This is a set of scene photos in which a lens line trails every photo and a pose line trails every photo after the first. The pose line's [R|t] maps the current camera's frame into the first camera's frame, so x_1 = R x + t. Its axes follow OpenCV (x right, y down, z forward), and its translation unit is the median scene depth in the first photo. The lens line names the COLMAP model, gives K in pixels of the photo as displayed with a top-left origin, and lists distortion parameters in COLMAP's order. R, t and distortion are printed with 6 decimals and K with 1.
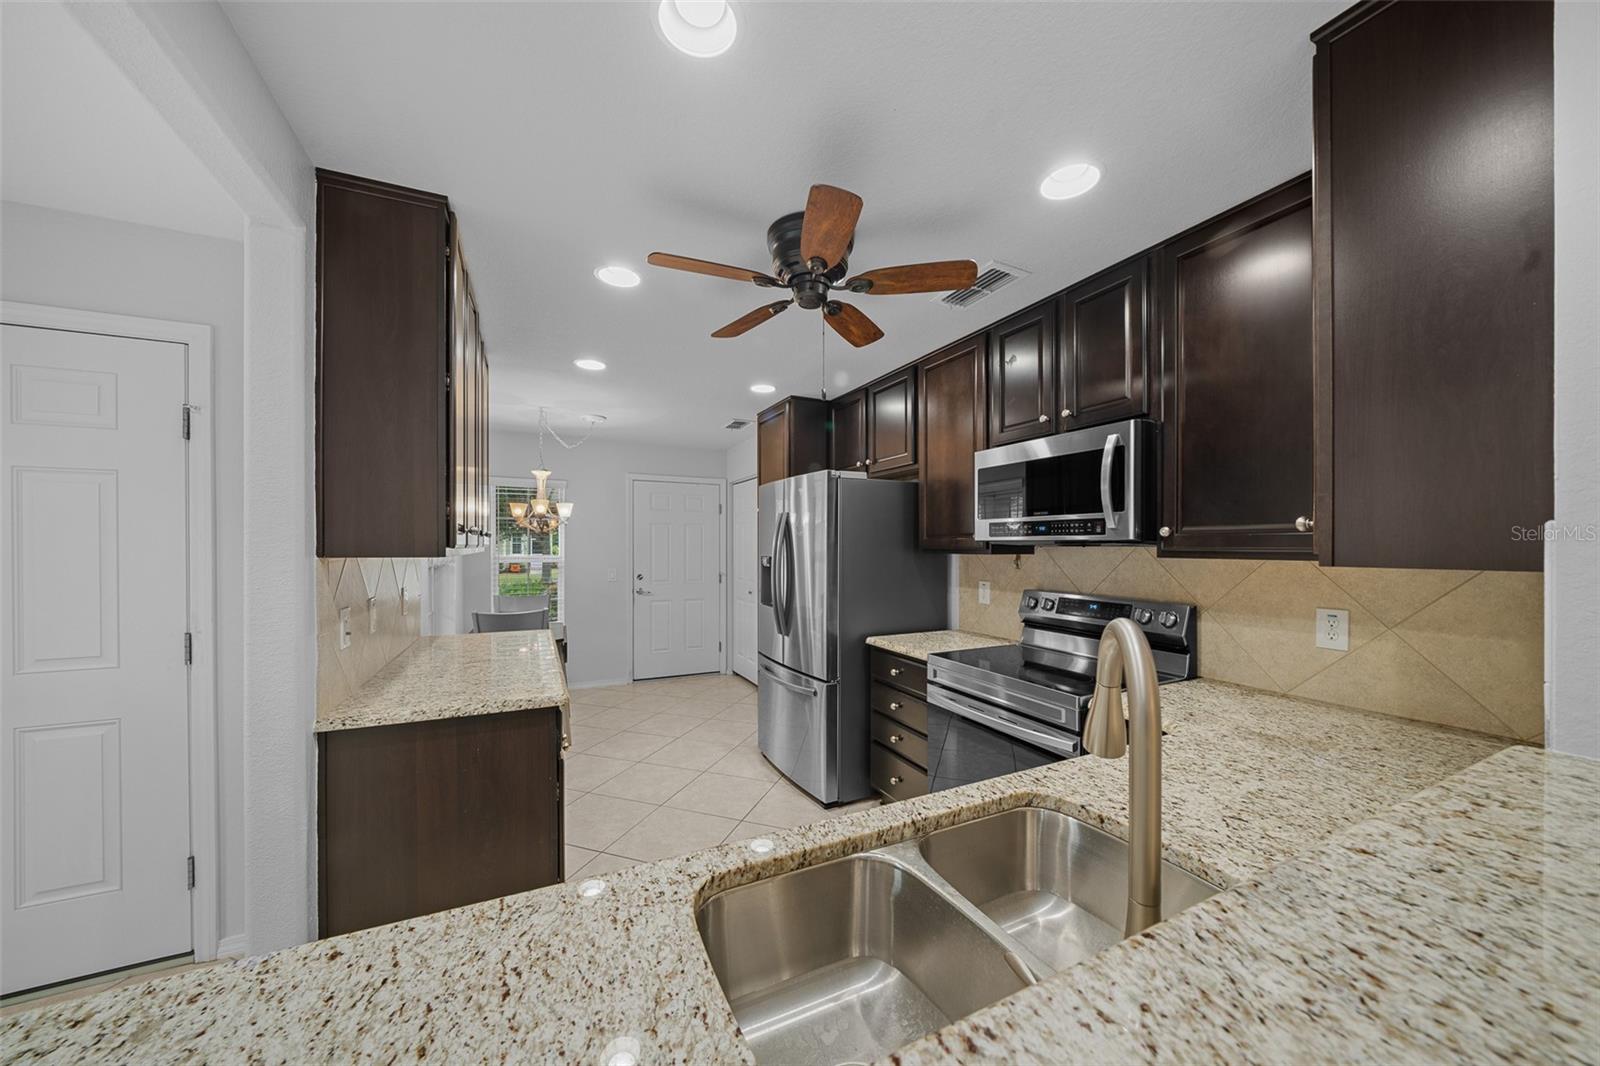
lens RADIAL K [[593.5, 0, 797.6], [0, 593.5, 545.4], [0, 0, 1]] dist [-0.000764, -0.000024]
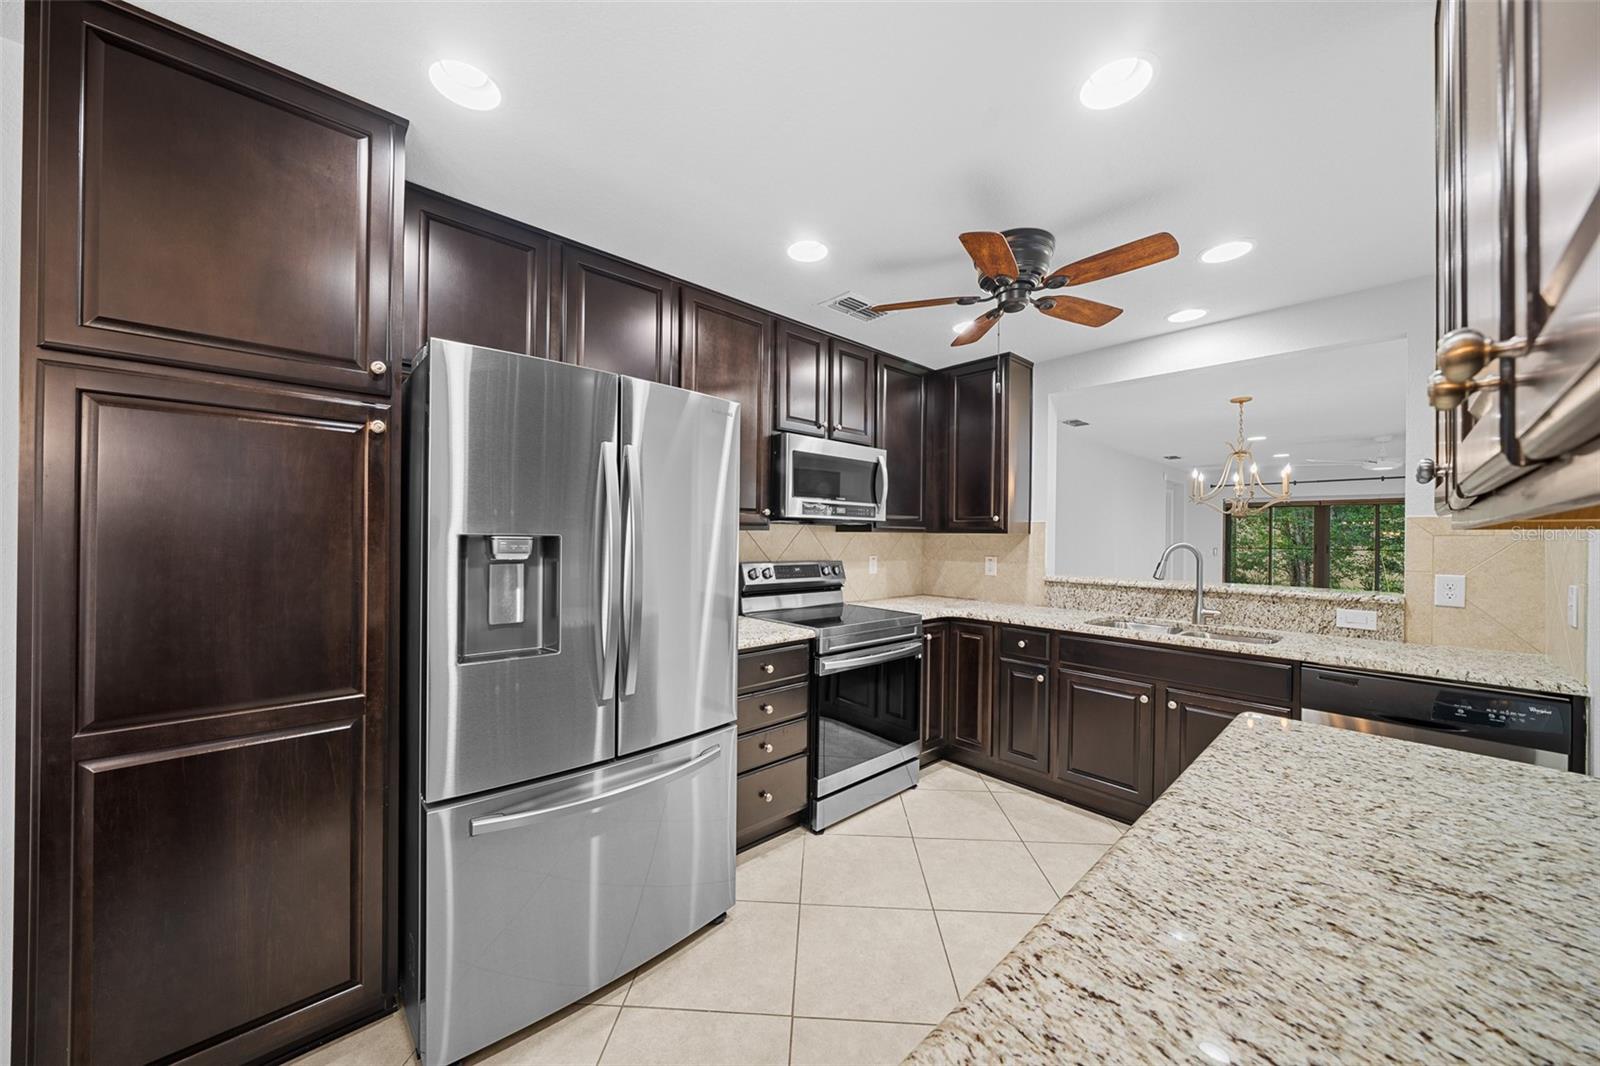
lens RADIAL K [[562.8, 0, 838.8], [0, 562.8, 539.1], [0, 0, 1]] dist [-0.007226, 0.000013]
pose [[-0.315842, -0.011216, 0.948745, -0.814805], [-0.006126, 0.999933, 0.009781, 0.025542], [-0.948792, -0.002723, -0.315890, 1.475981]]
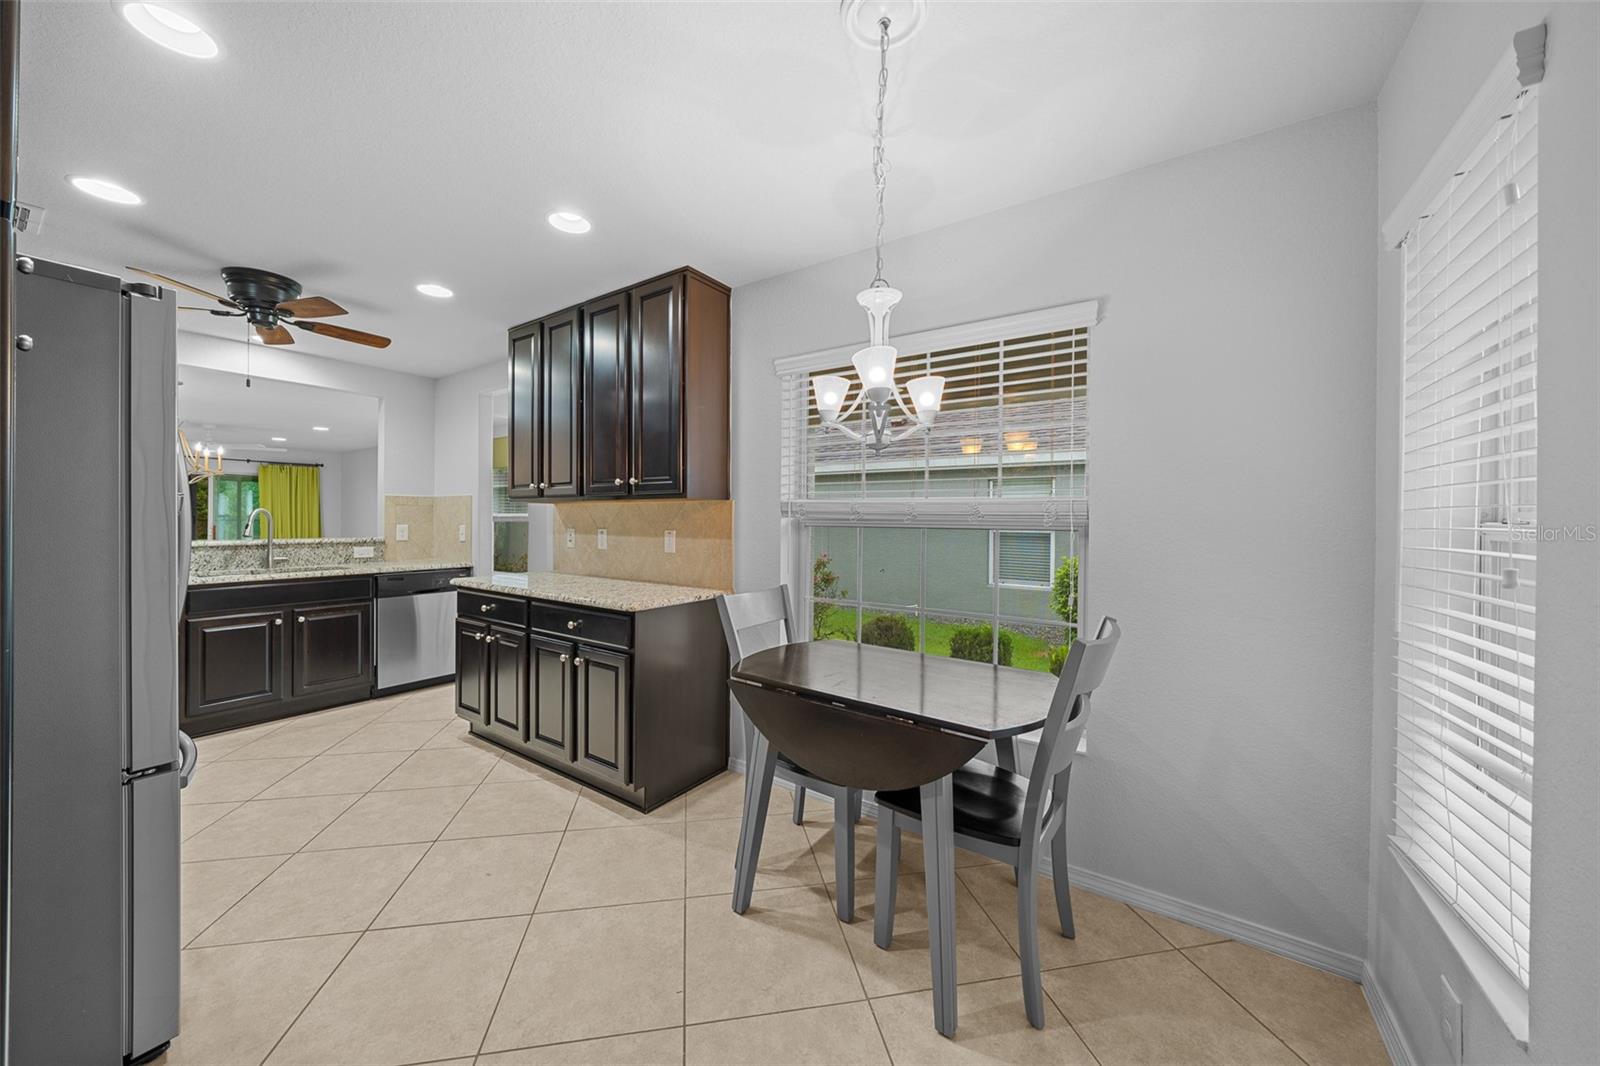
lens RADIAL K [[530.8, 0, 766.4], [0, 530.8, 519.3], [0, 0, 1]] dist [-0.005843, -0.000041]
pose [[-0.869360, -0.004858, -0.494155, -0.372111], [-0.008905, 0.999943, 0.005836, 0.051961], [0.494099, 0.009474, -0.869354, 2.516471]]
